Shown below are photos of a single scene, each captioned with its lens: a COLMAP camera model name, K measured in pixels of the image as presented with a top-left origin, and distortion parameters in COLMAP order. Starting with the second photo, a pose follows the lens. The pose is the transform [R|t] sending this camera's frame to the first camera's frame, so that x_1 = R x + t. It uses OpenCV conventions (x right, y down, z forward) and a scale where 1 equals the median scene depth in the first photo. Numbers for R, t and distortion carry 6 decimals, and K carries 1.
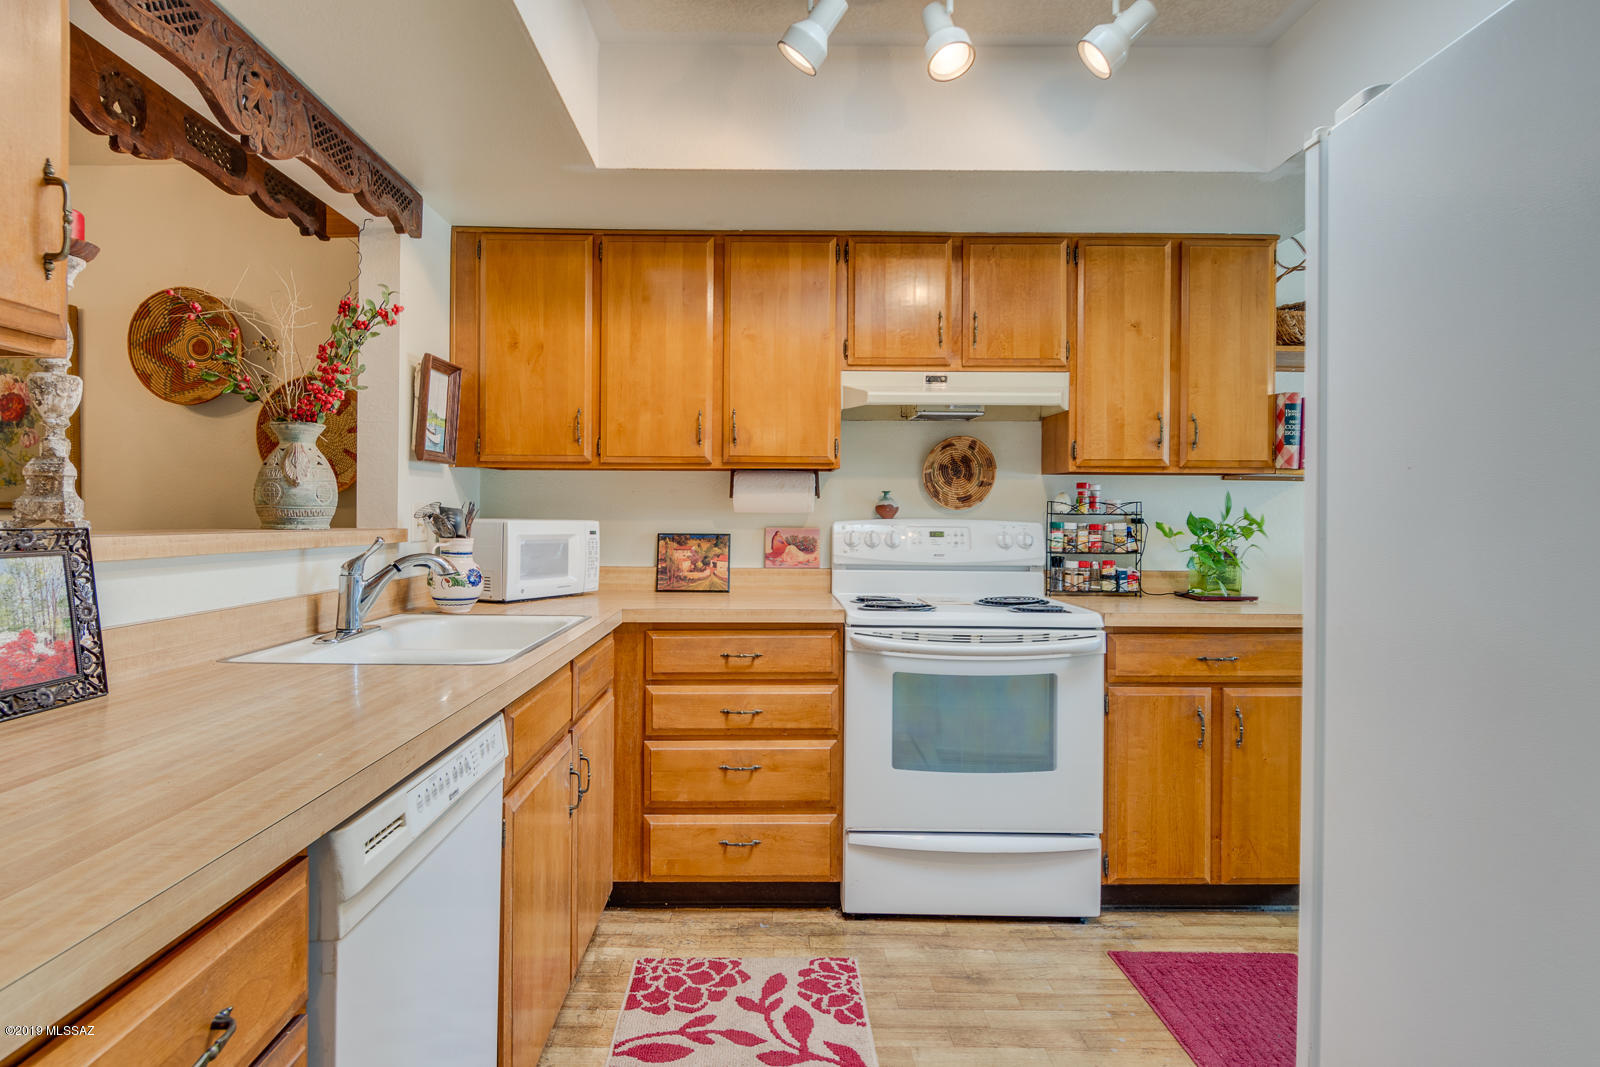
lens RADIAL K [[866.2, 0, 762.3], [0, 866.2, 517.6], [0, 0, 1]] dist [-0.002721, -0.000445]
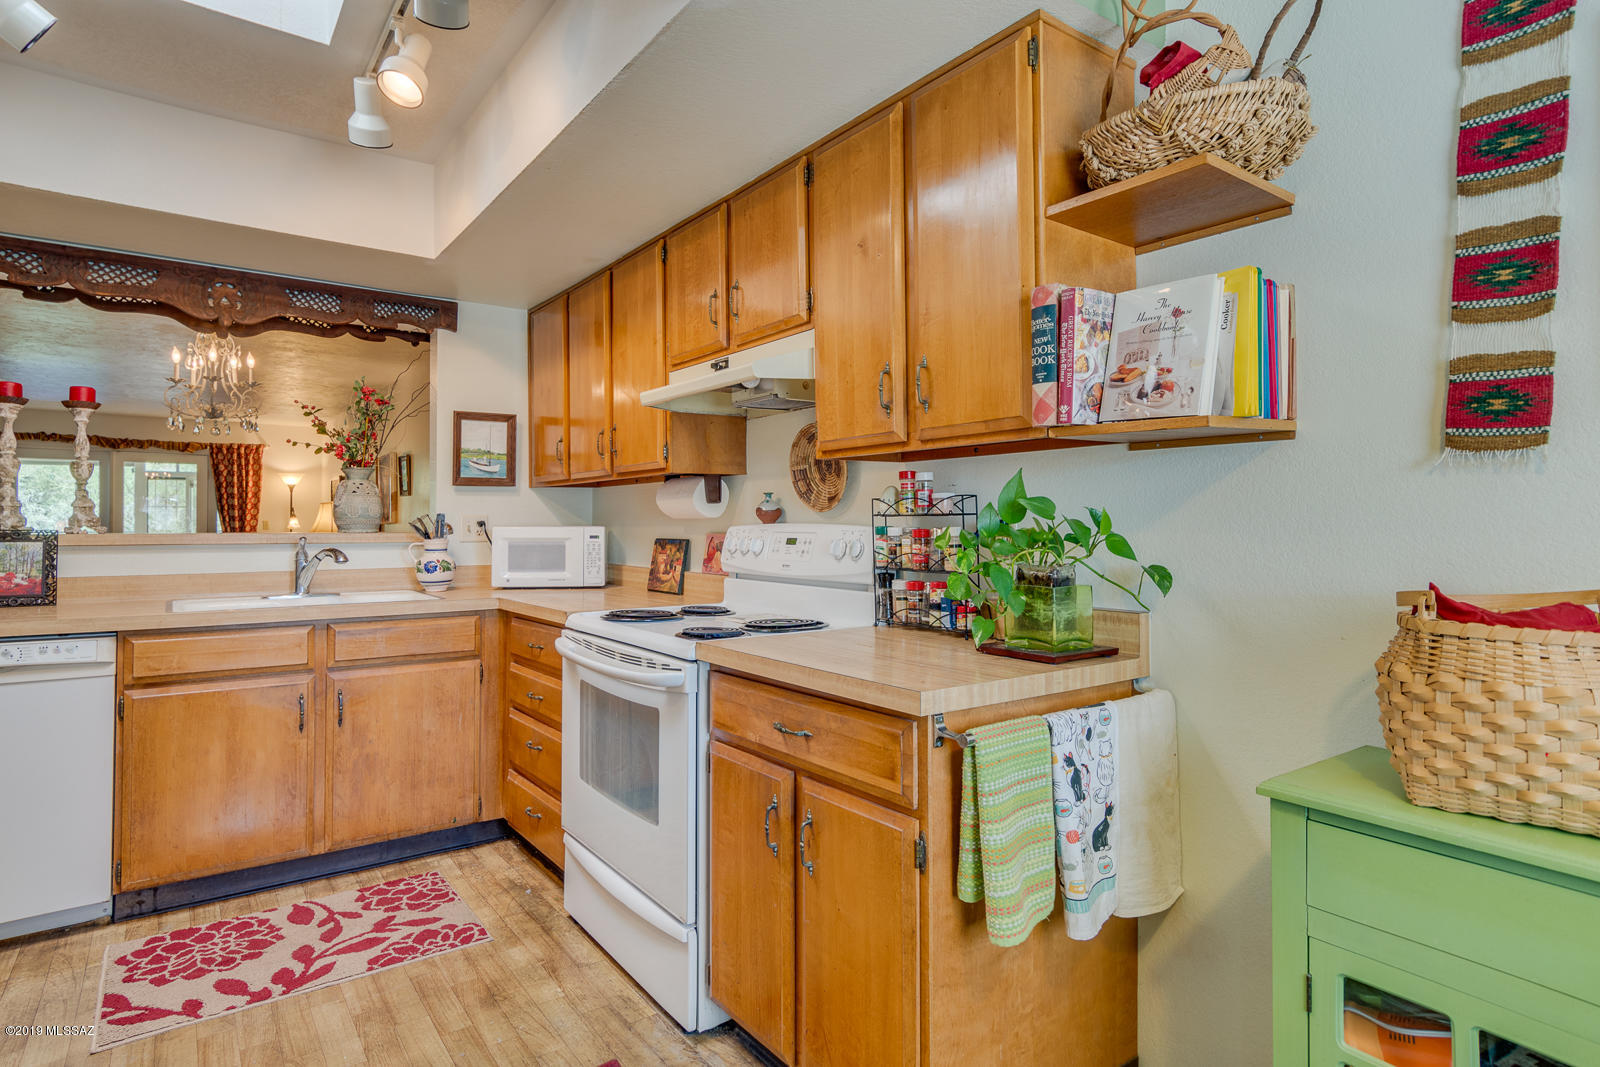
lens RADIAL K [[837.2, 0, 794.7], [0, 837.2, 516.4], [0, 0, 1]] dist [0.002059, 0.000315]
pose [[0.594227, -0.014918, -0.804159, 1.062858], [0.004254, 0.999872, -0.015405, 0.009044], [0.804286, 0.005733, 0.594215, 0.627819]]
